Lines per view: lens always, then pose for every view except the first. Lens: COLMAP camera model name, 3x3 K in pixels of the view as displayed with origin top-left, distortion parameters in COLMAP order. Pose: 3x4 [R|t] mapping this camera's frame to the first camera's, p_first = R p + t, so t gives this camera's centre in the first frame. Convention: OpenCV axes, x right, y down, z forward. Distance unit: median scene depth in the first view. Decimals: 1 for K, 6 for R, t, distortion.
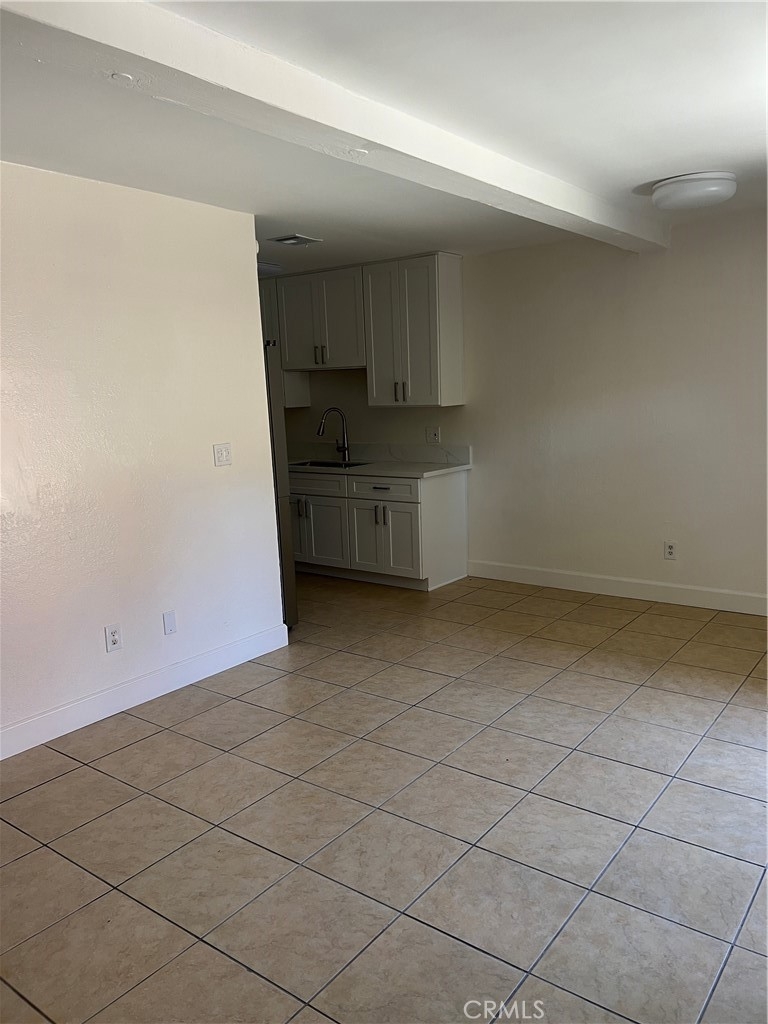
lens RADIAL K [[774.2, 0, 385.3], [0, 774.2, 513.8], [0, 0, 1]] dist [0.048135, -0.057275]
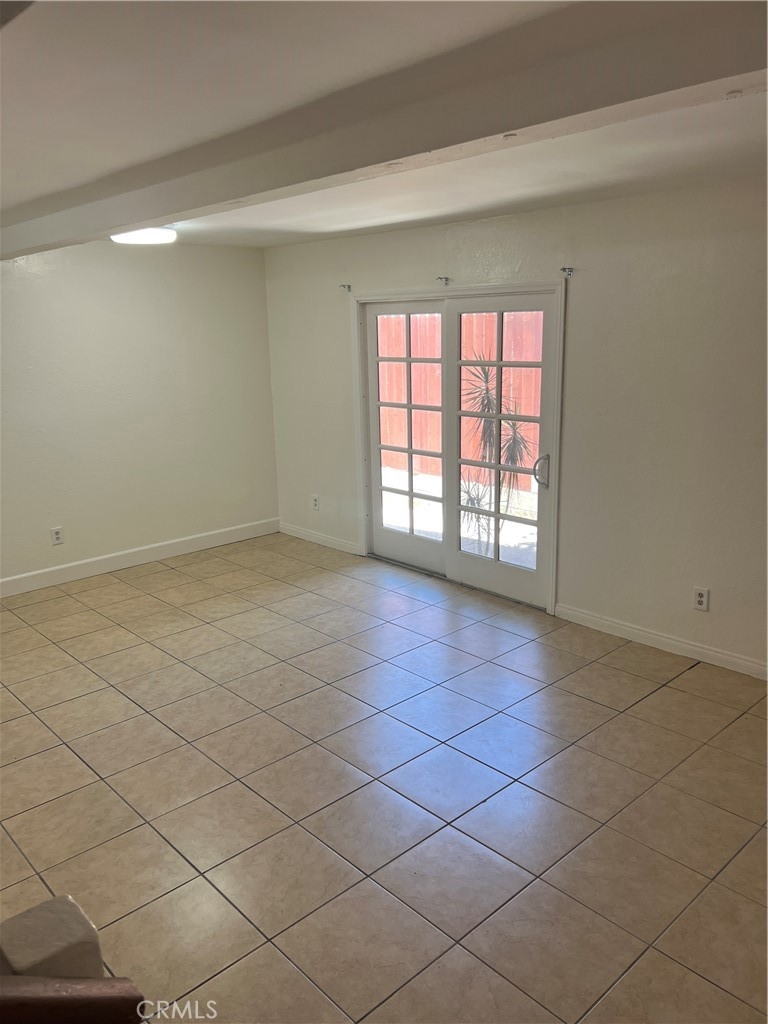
lens RADIAL K [[774.2, 0, 381.6], [0, 774.2, 512.2], [0, 0, 1]] dist [0.048135, -0.057275]
pose [[0.177343, -0.205471, 0.962461, -0.984777], [0.178217, 0.968499, 0.173922, -0.155063], [-0.967878, 0.140683, 0.208375, 0.519900]]
